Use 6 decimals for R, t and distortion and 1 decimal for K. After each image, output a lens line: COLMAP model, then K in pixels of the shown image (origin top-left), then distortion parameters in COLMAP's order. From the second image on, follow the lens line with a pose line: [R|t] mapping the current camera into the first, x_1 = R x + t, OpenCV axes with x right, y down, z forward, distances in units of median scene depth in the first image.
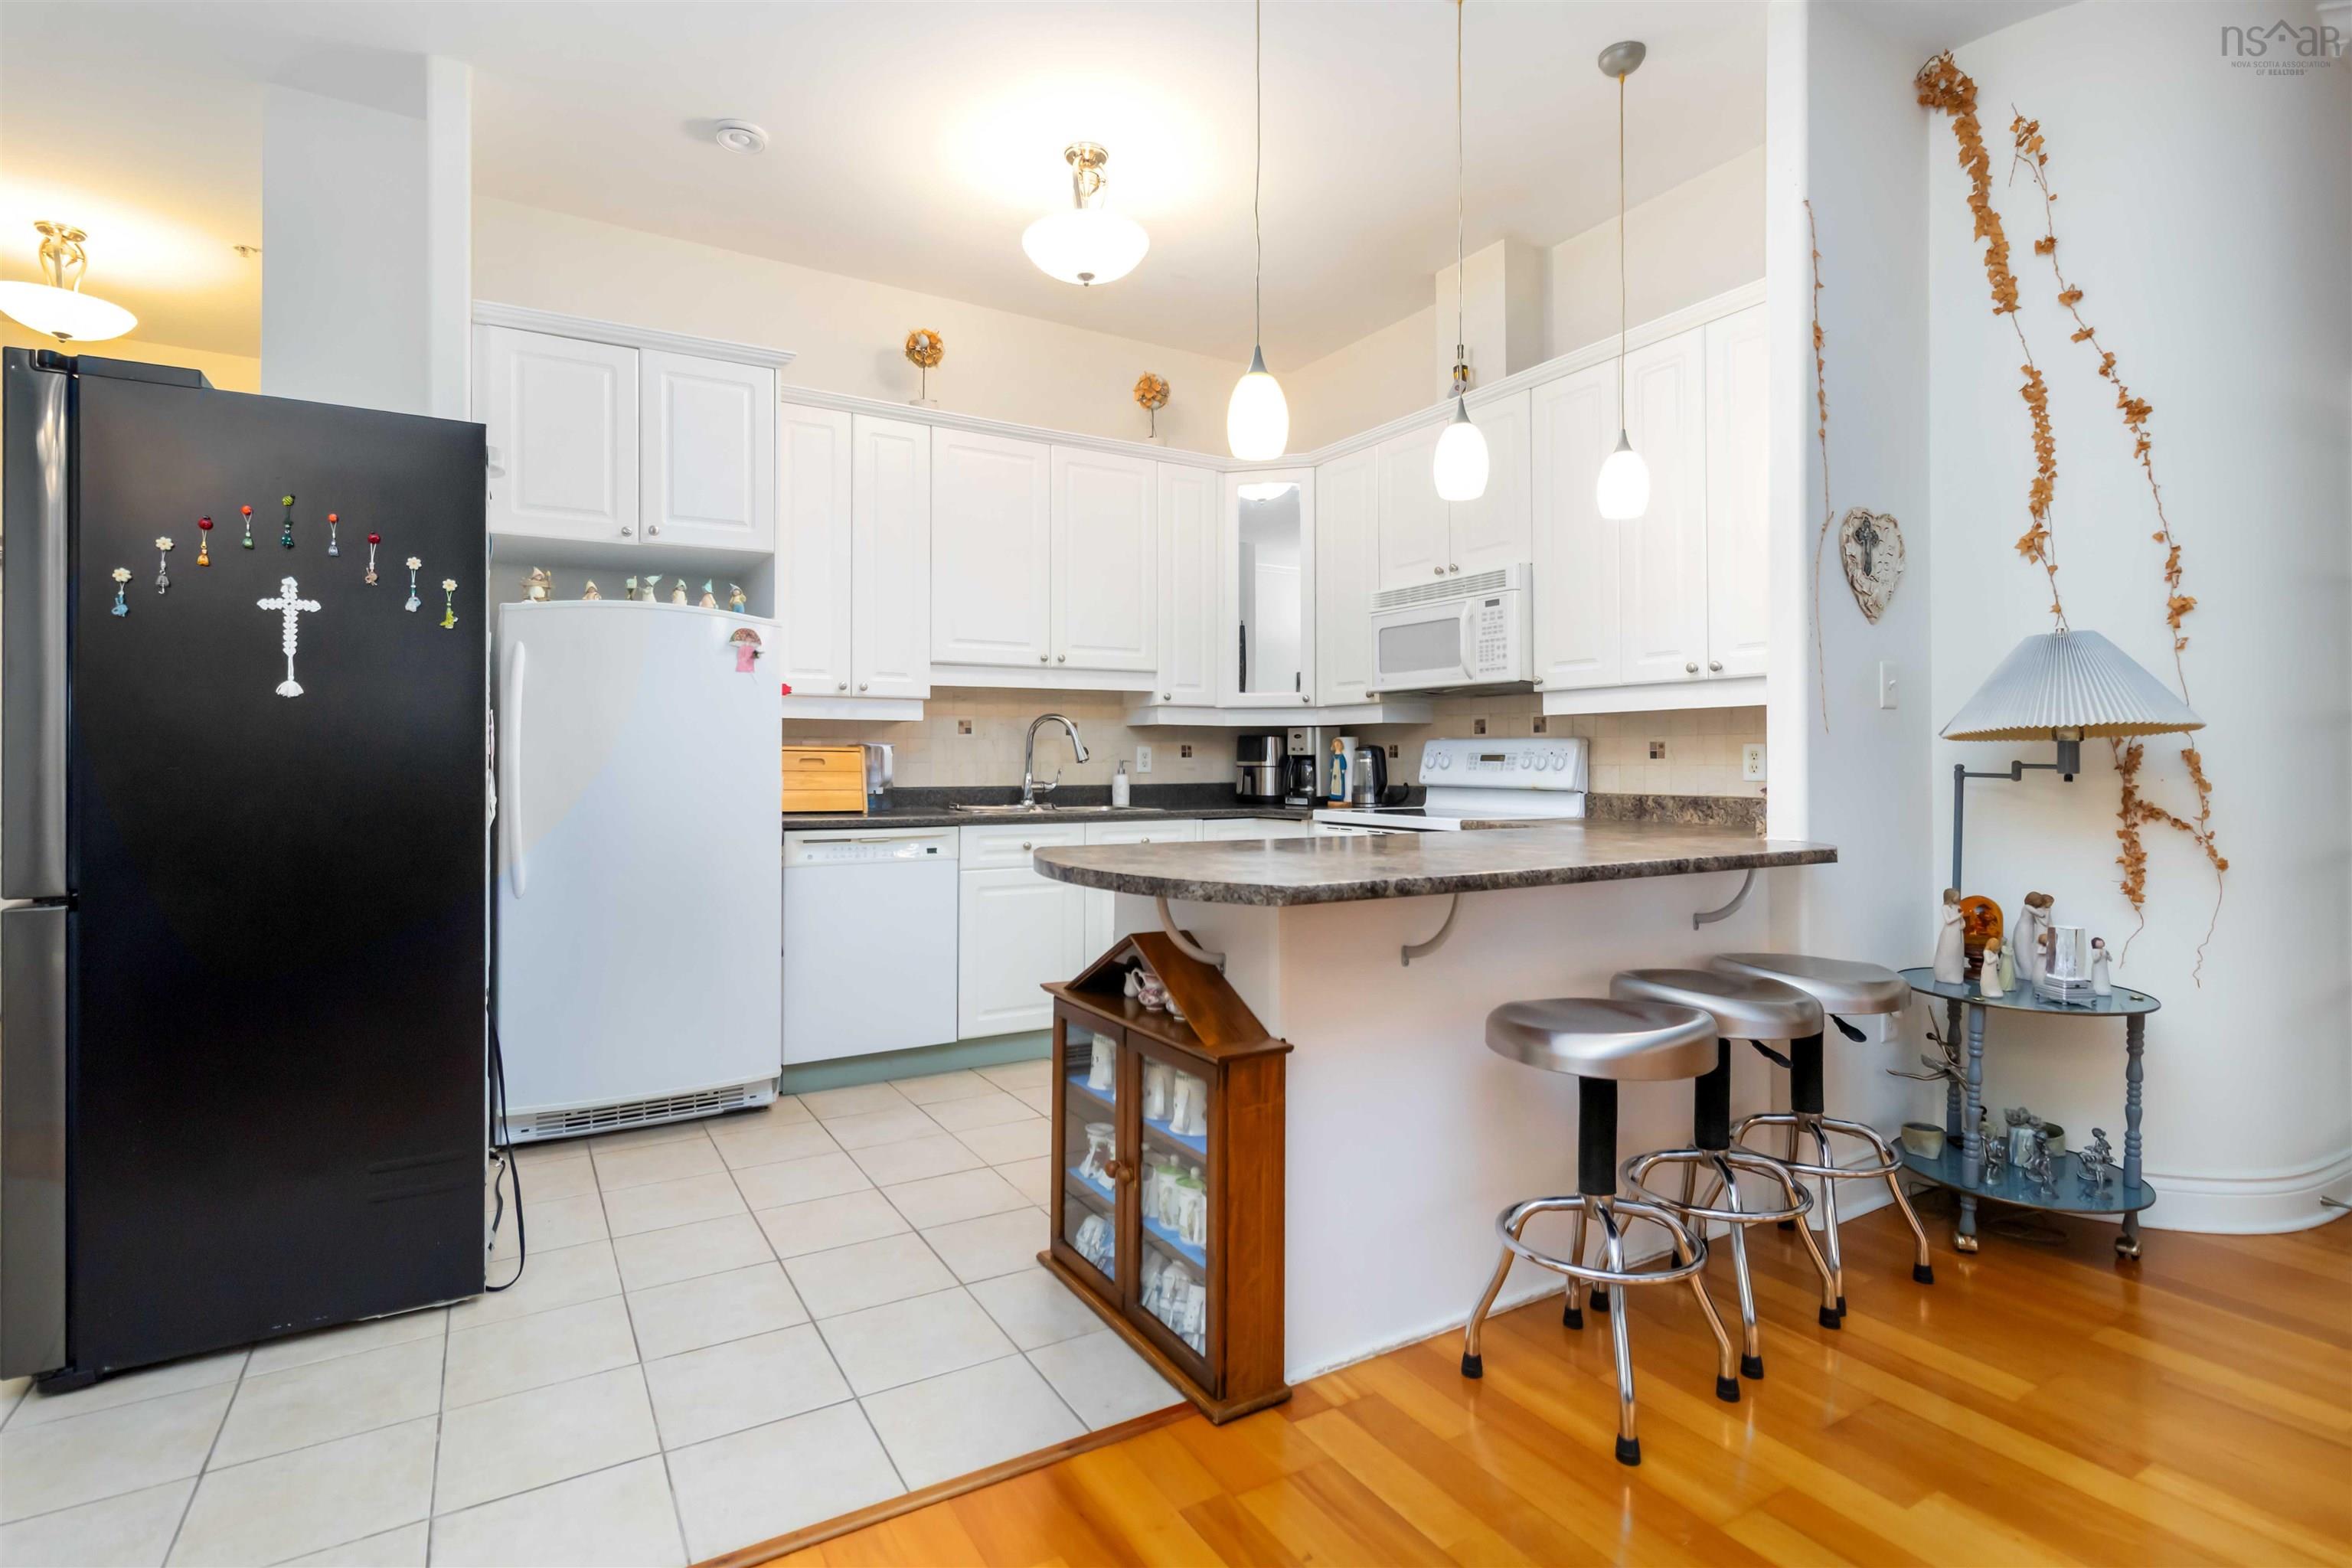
lens RADIAL K [[1120.0, 0, 1159.9], [0, 1120.0, 763.3], [0, 0, 1]] dist [-0.004384, 0.001604]
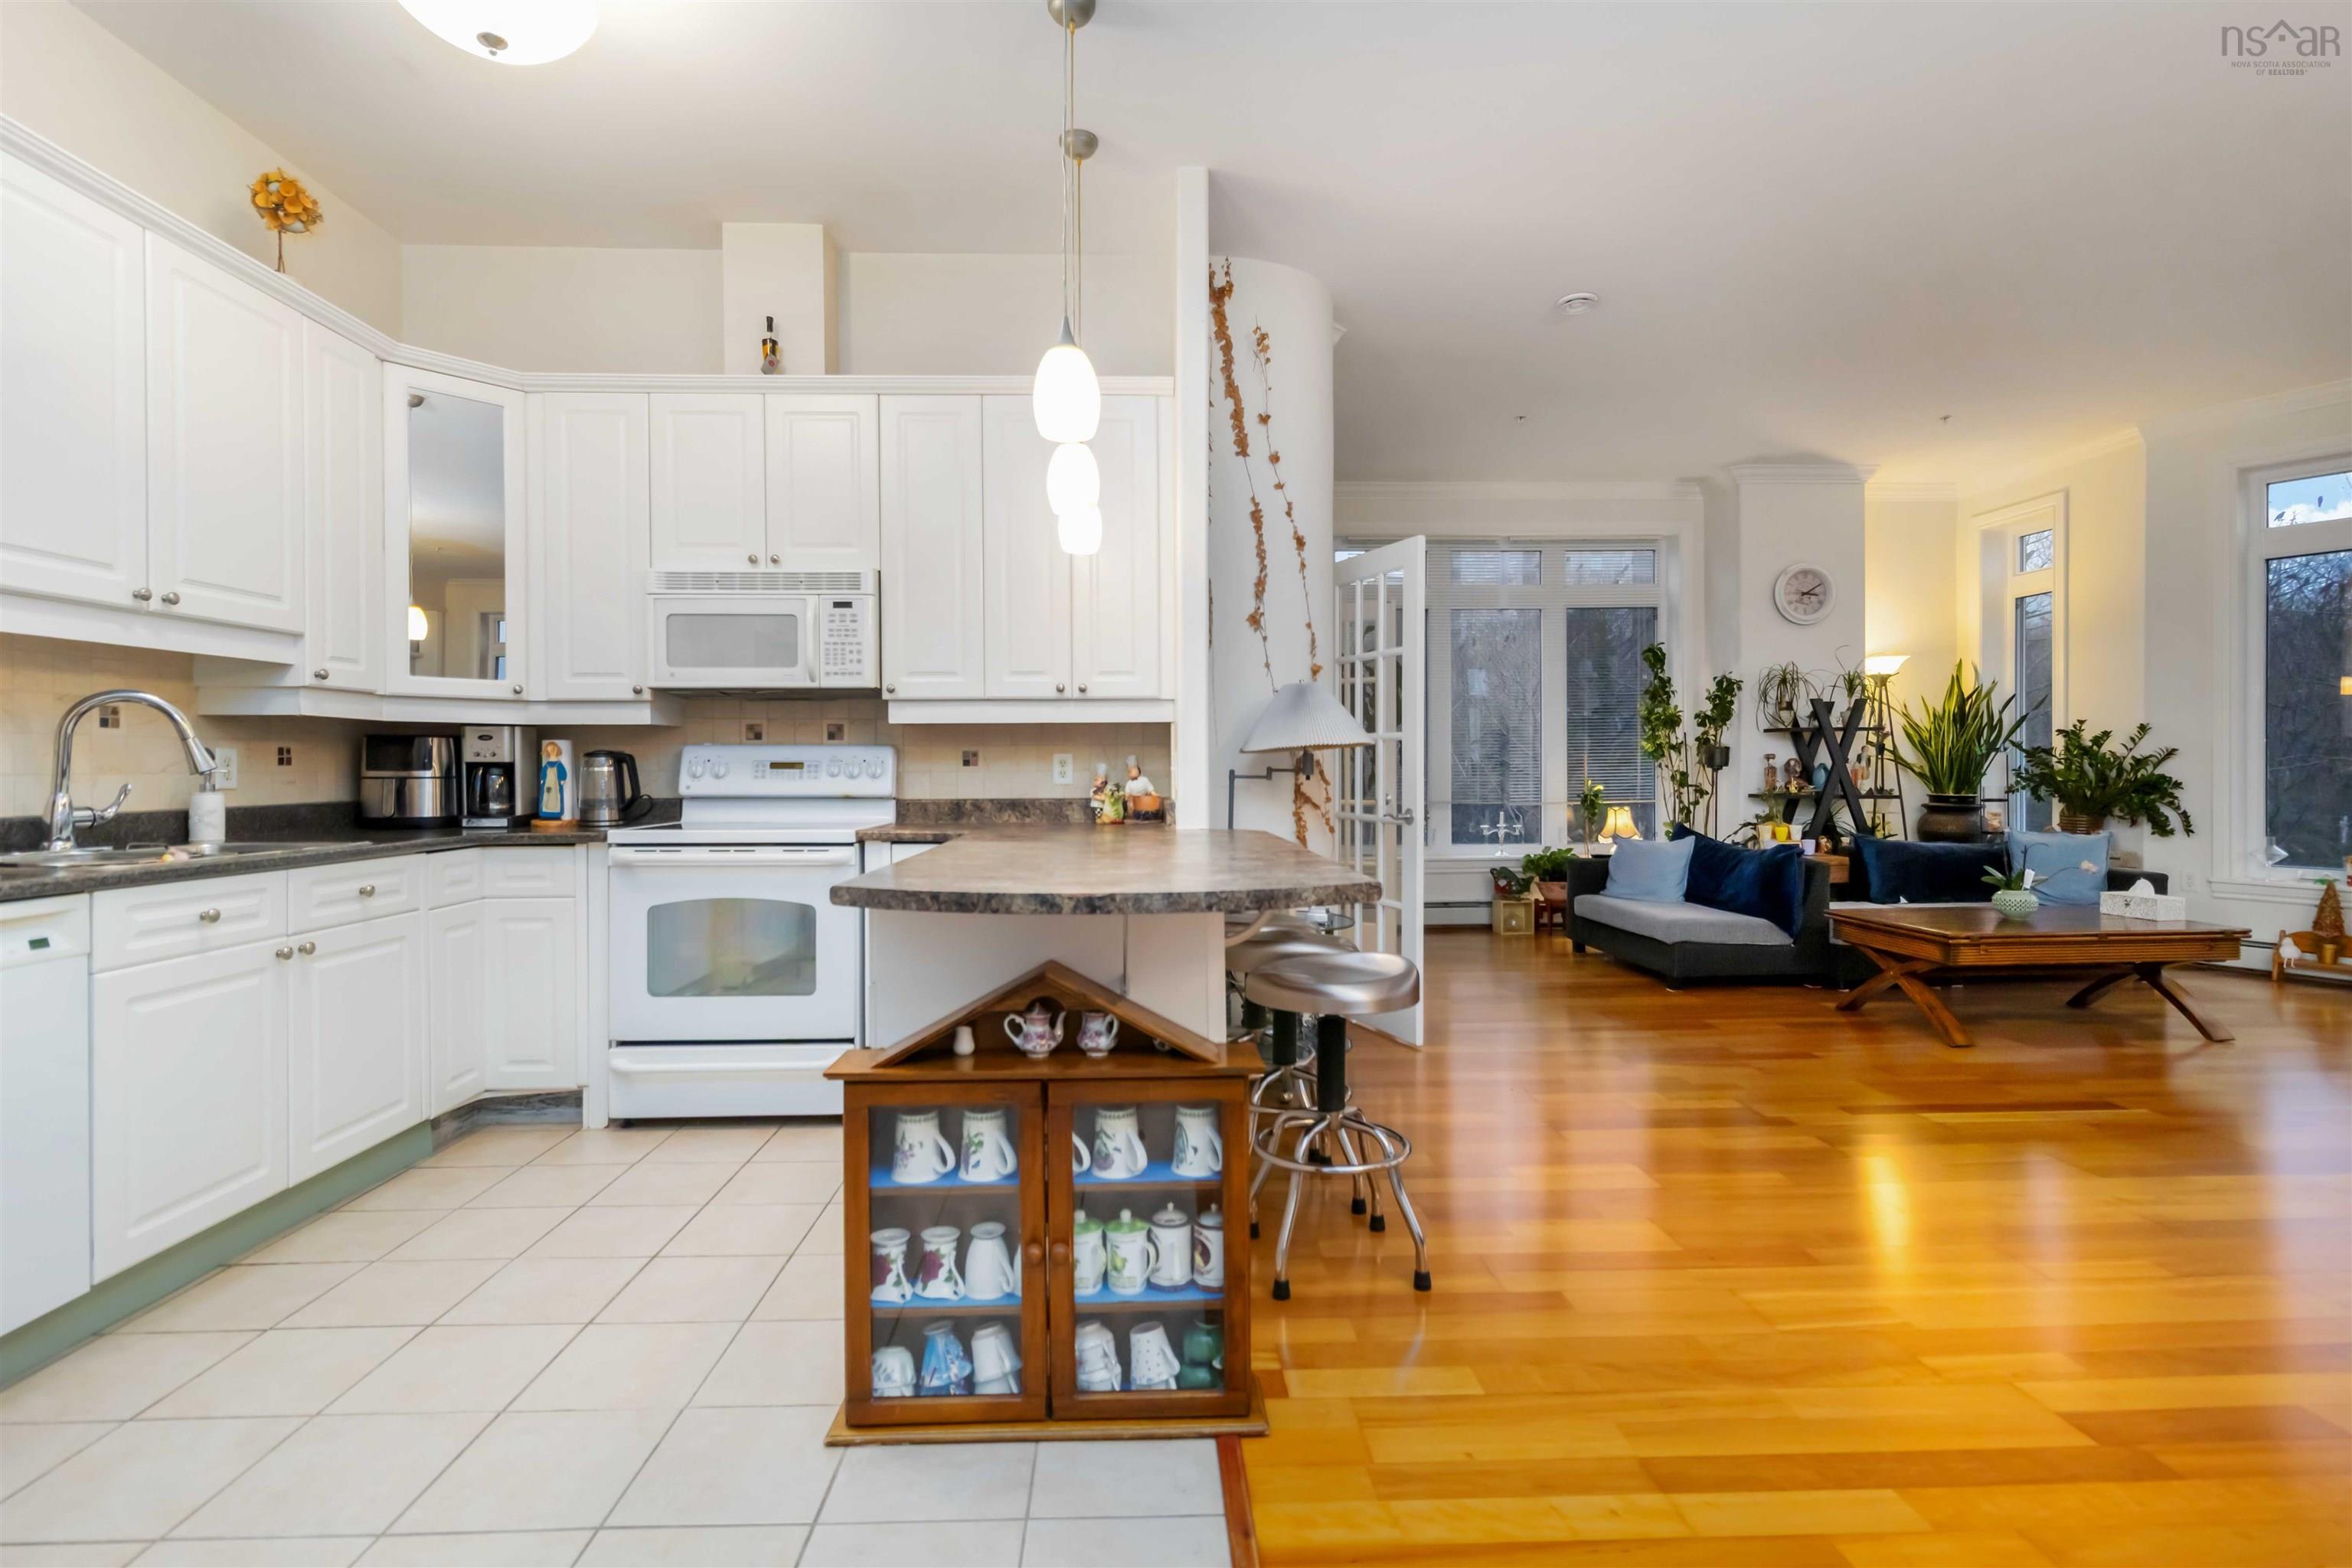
lens RADIAL K [[1120.0, 0, 1170.5], [0, 1120.0, 778.8], [0, 0, 1]] dist [-0.004384, 0.001604]
pose [[0.475323, -0.010328, 0.879751, -0.473695], [0.005362, 0.999947, 0.008842, -0.000449], [-0.879795, 0.000515, 0.475353, 0.333579]]
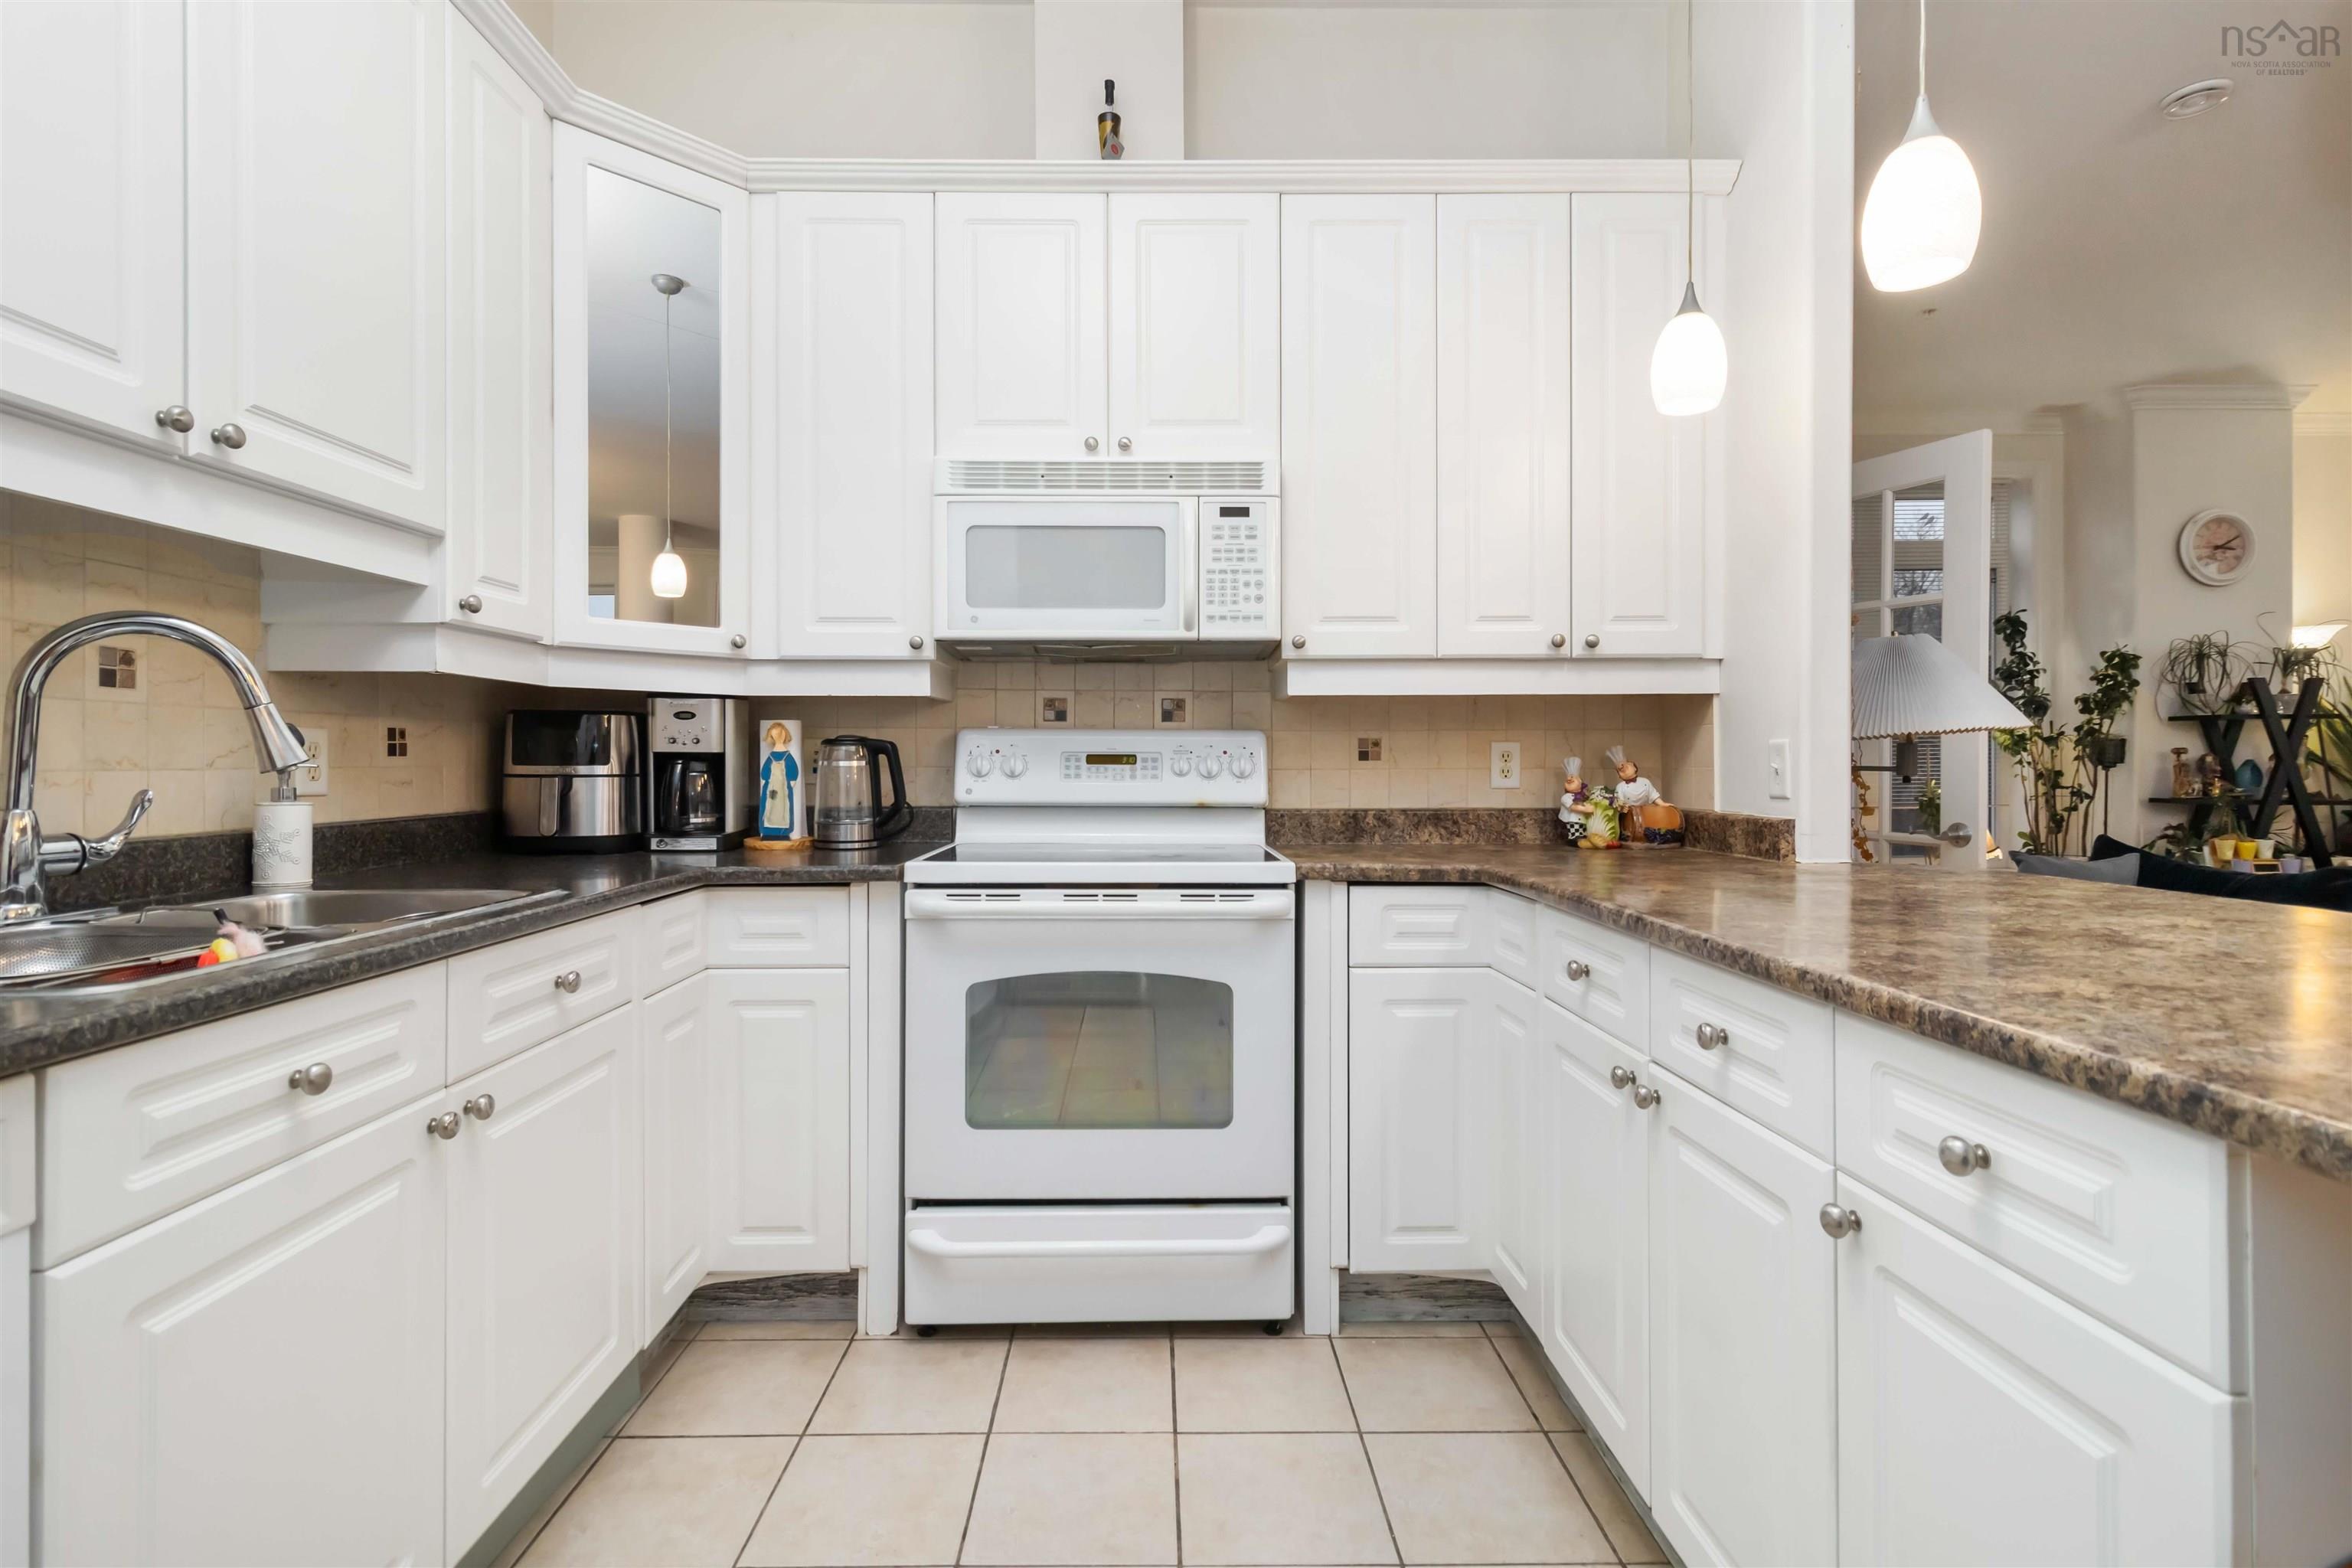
lens RADIAL K [[1120.0, 0, 1159.0], [0, 1120.0, 769.0], [0, 0, 1]] dist [-0.004384, 0.001604]
pose [[0.498182, -0.004775, 0.867059, -0.302212], [0.003009, 0.999988, 0.003778, -0.002059], [-0.867067, 0.000727, 0.498190, 0.823124]]
